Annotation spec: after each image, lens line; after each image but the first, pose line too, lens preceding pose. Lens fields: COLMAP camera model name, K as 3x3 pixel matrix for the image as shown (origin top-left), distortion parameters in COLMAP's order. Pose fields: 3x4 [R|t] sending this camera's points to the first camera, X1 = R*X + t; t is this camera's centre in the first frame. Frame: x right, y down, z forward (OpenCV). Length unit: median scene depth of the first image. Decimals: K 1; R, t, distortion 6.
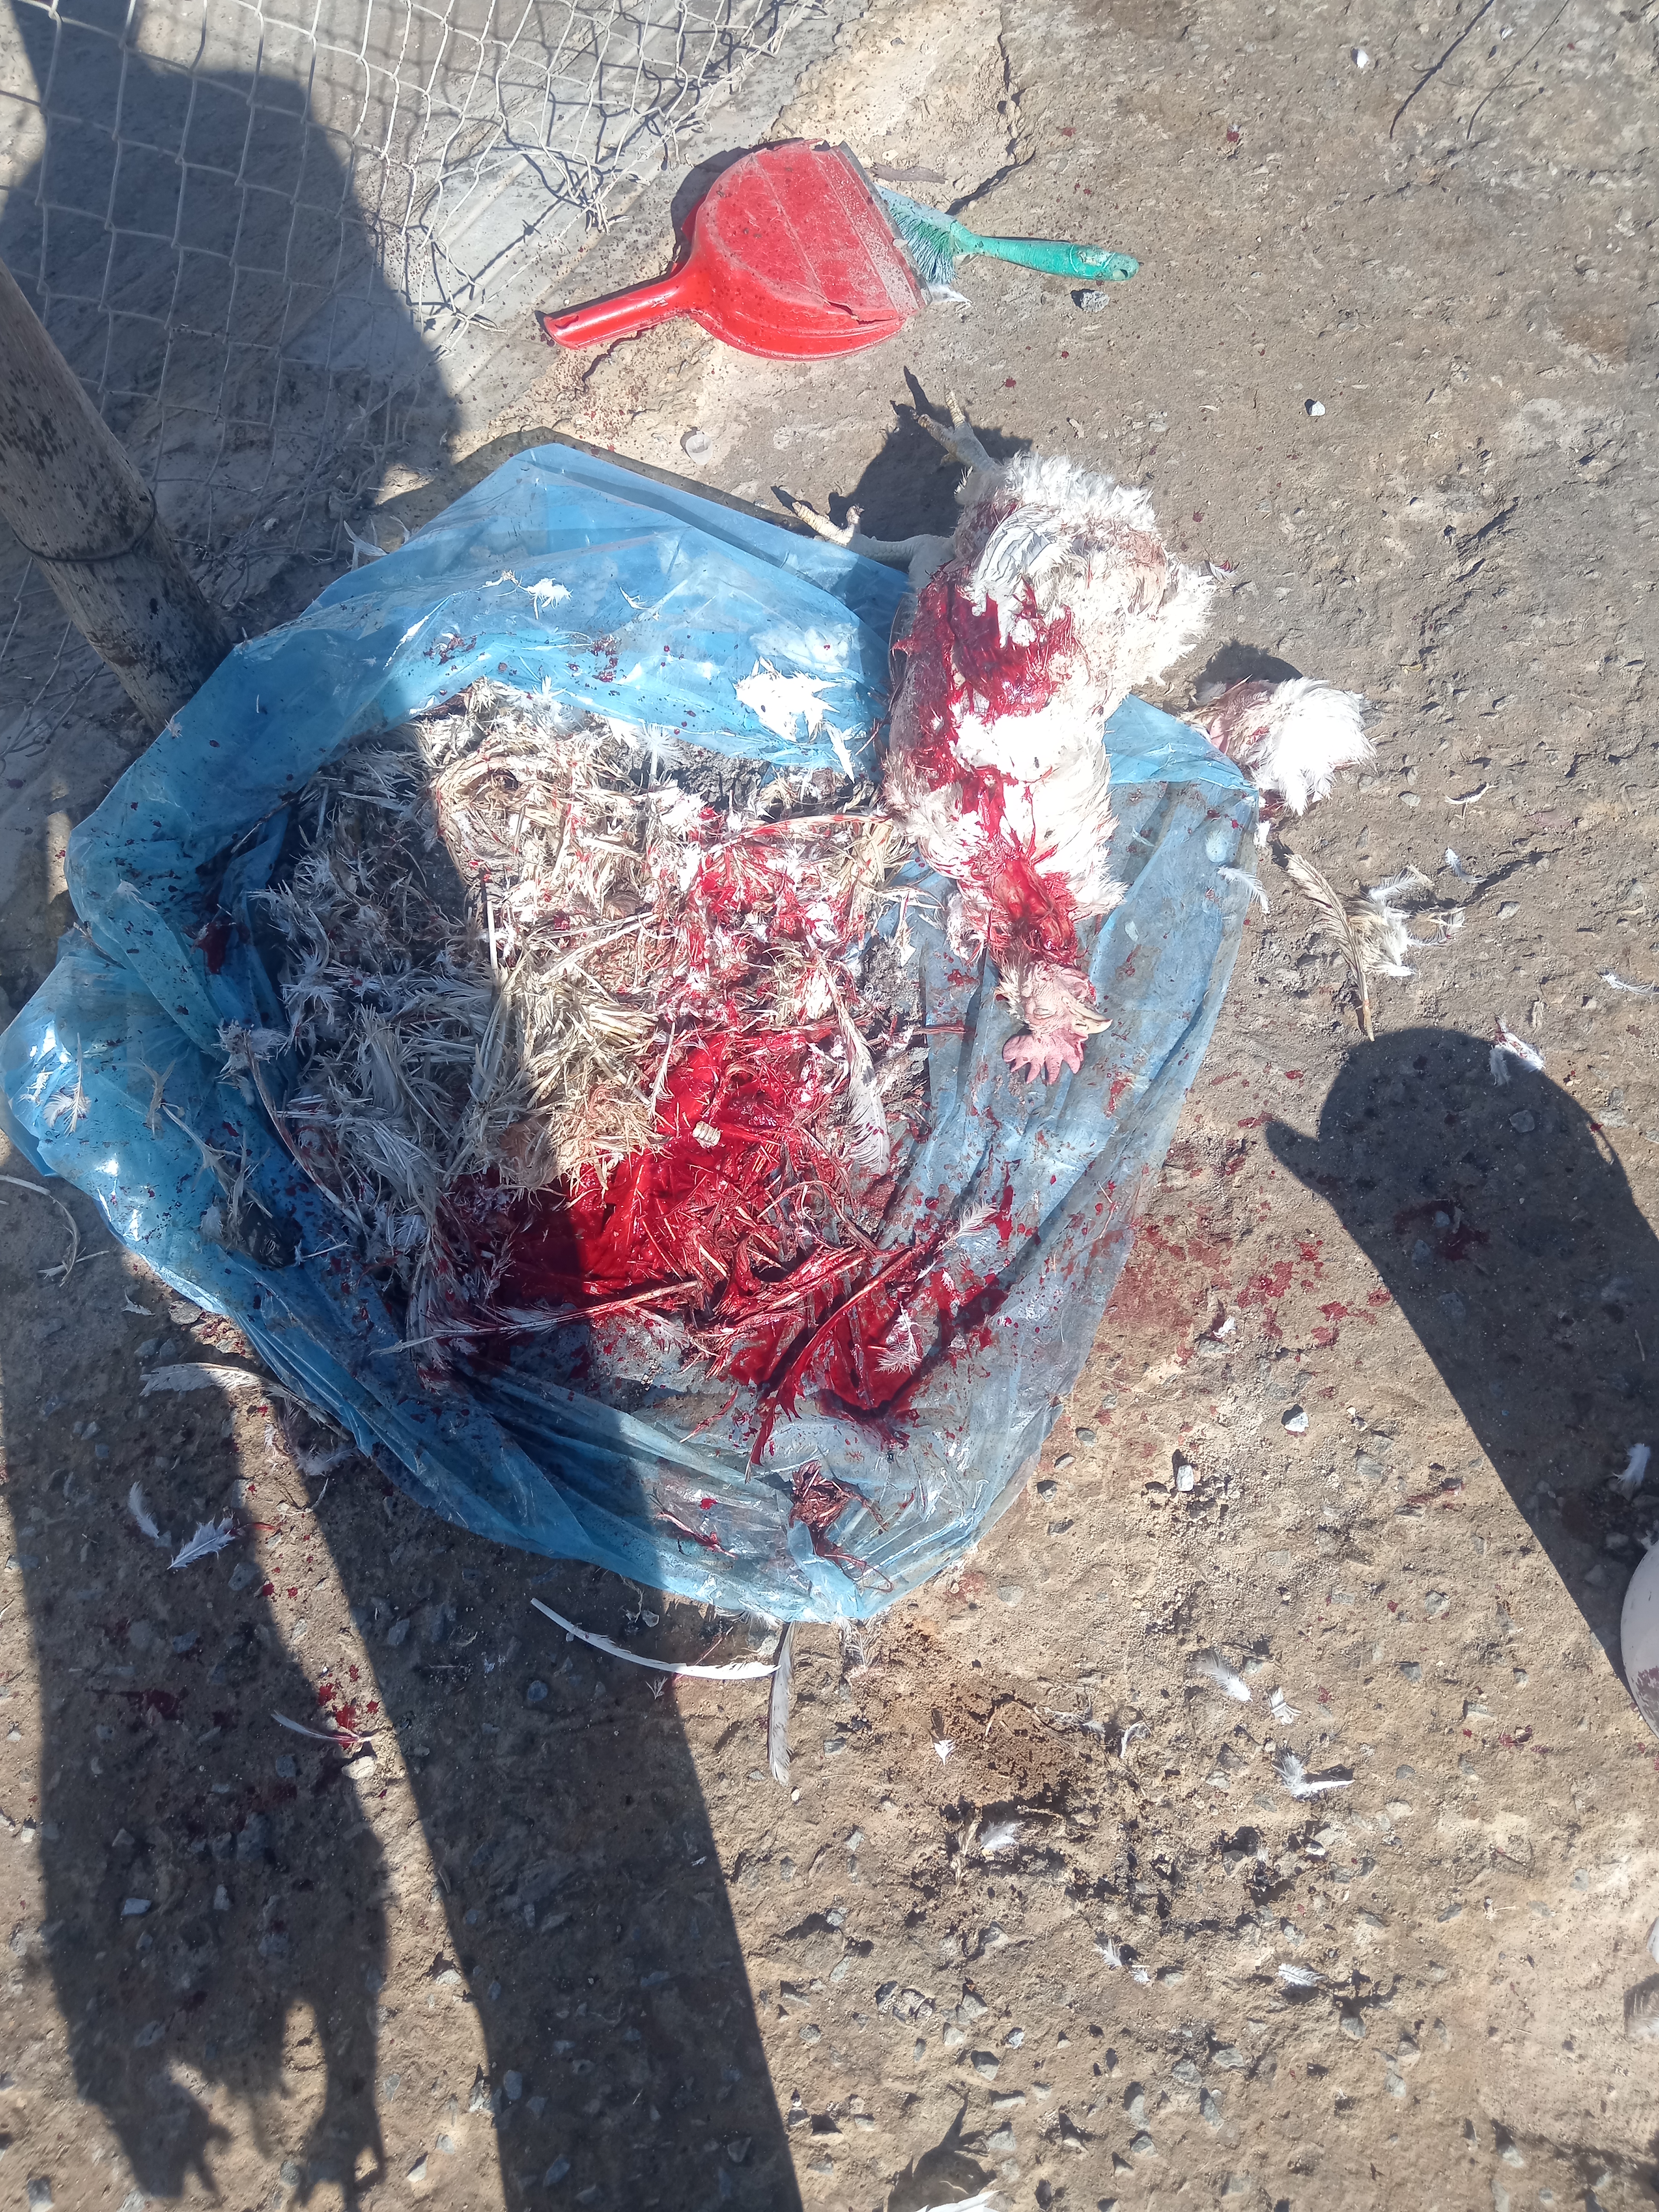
lens RADIAL K [[1752.0, 0, 864.4], [0, 1752.0, 1264.7], [0, 0, 1]] dist [-0.004542, 0.022583]
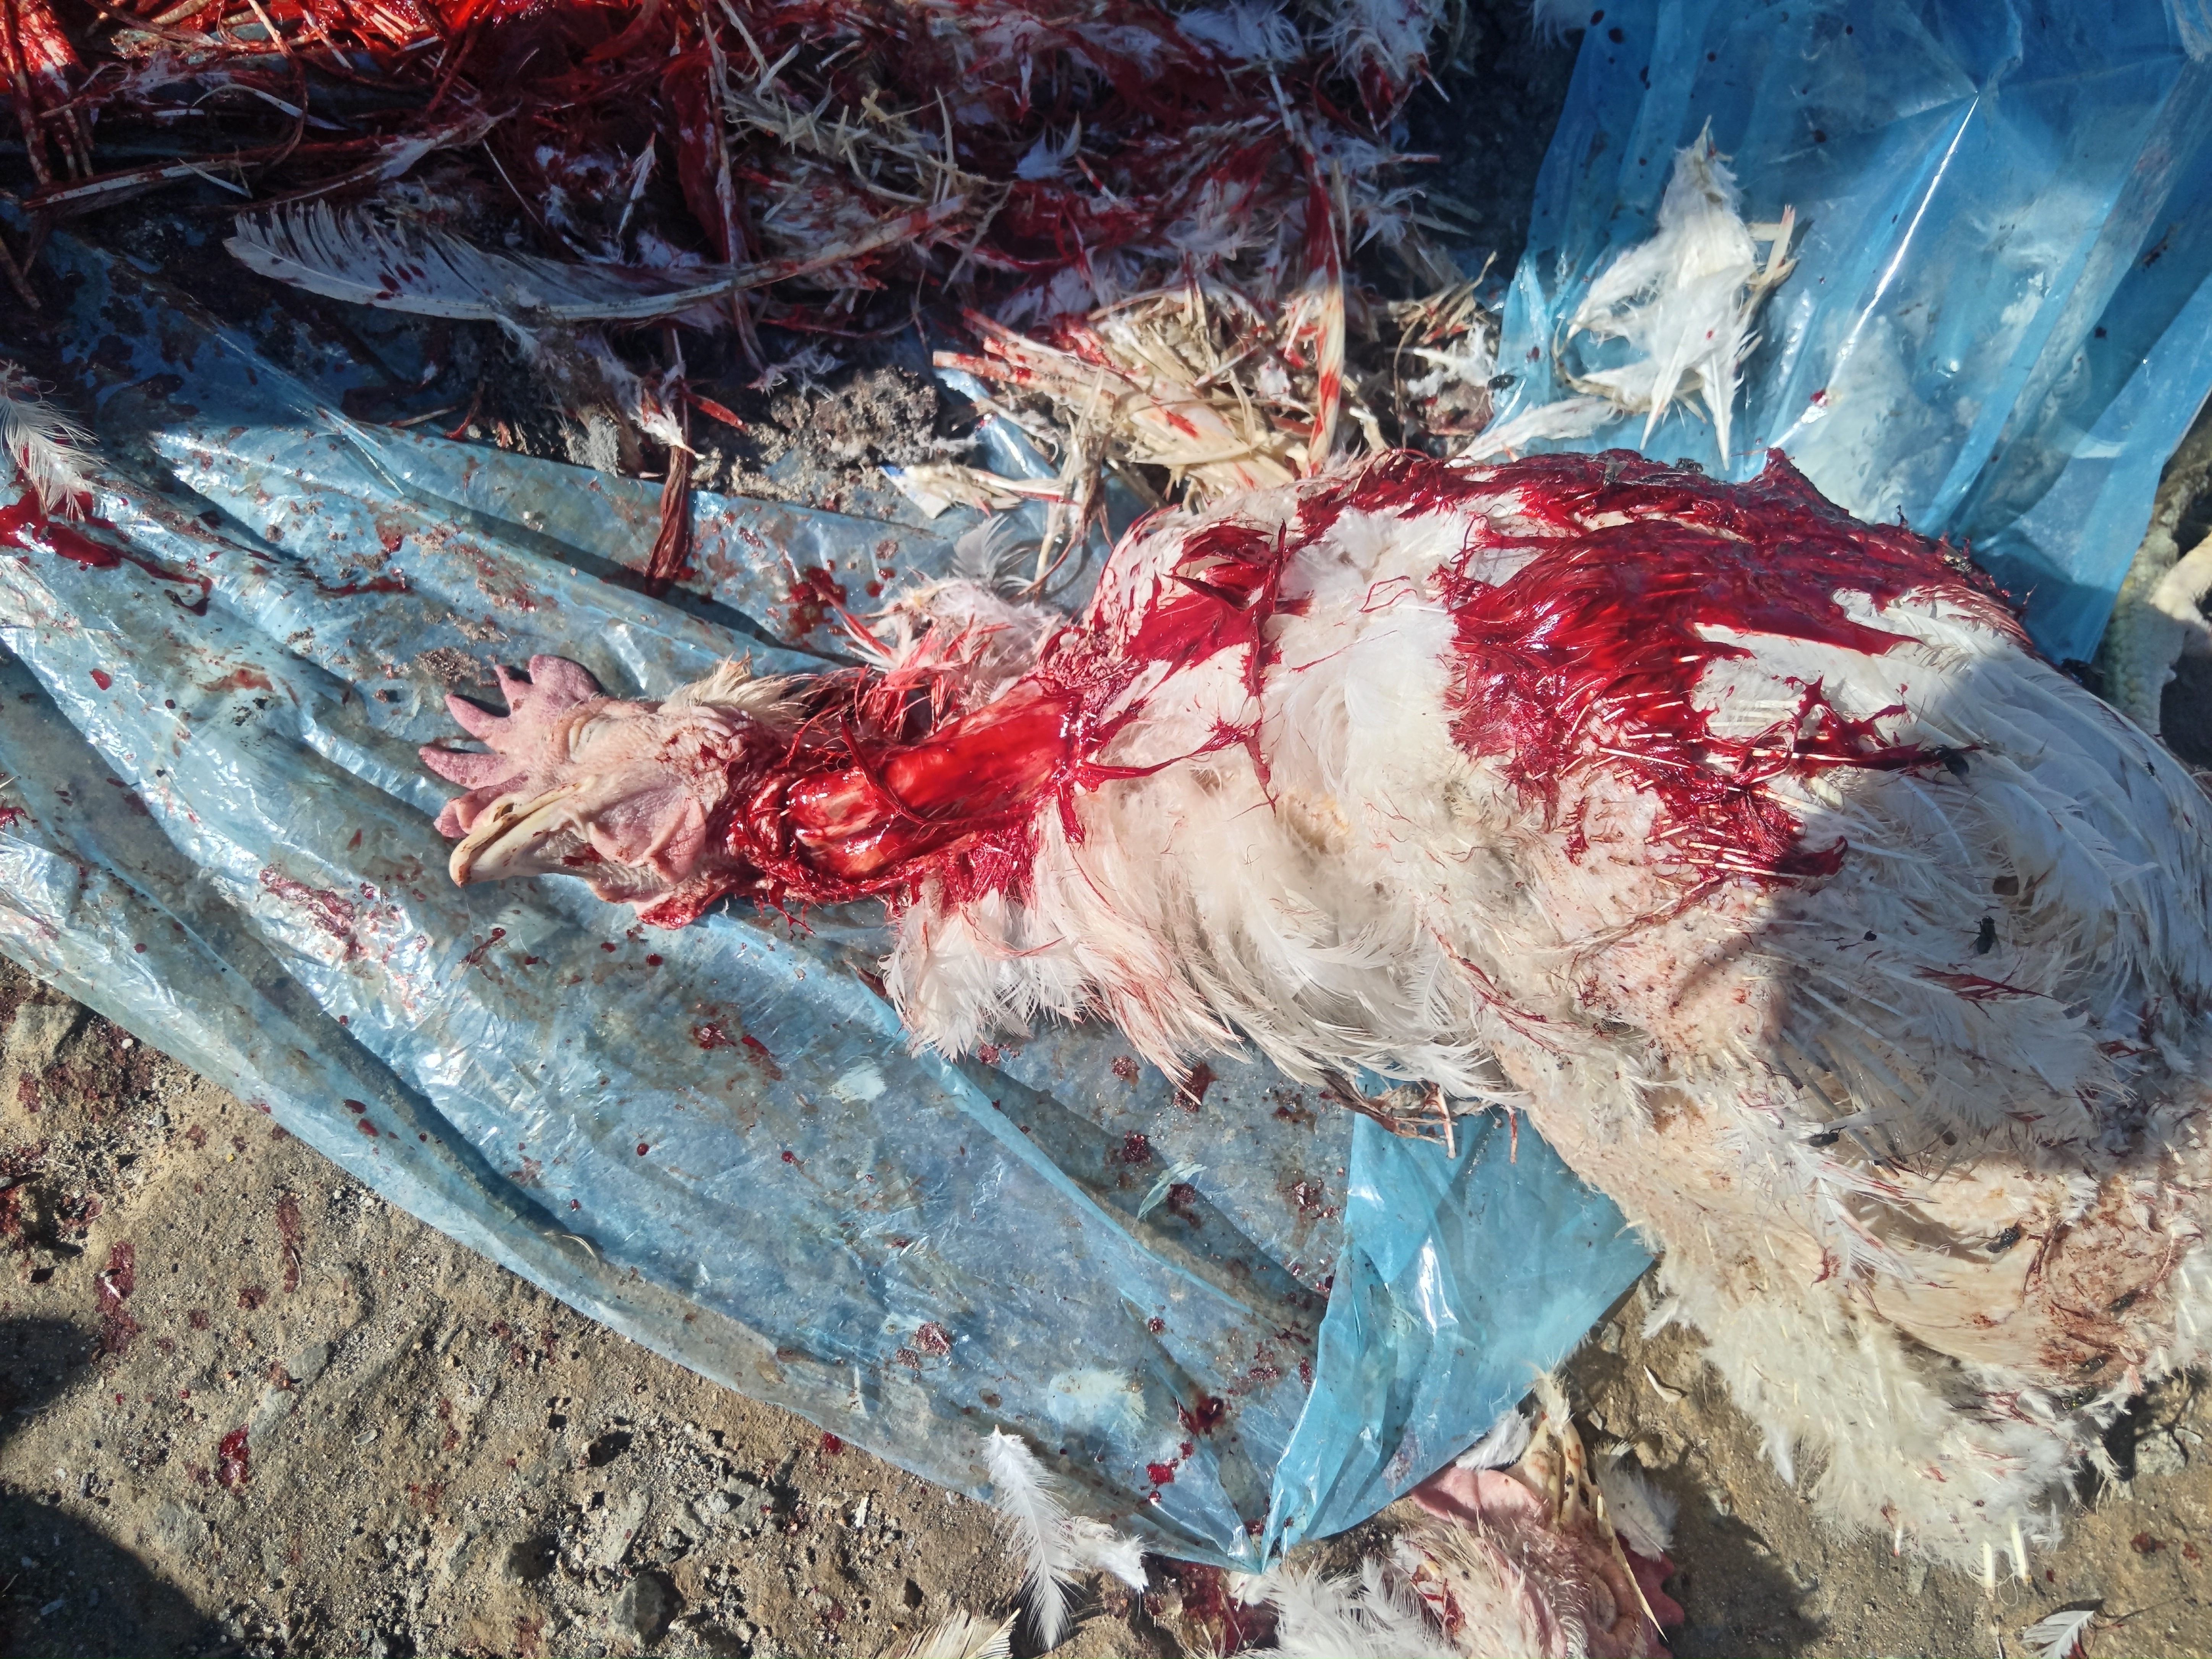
lens RADIAL K [[1652.6, 0, 1081.8], [0, 1652.6, 908.3], [0, 0, 1]] dist [0.006792, -0.026495]
pose [[-0.154363, 0.959281, -0.236544, 0.192145], [-0.966184, -0.096514, 0.239110, -0.310075], [0.206544, 0.265454, 0.941740, 0.706293]]
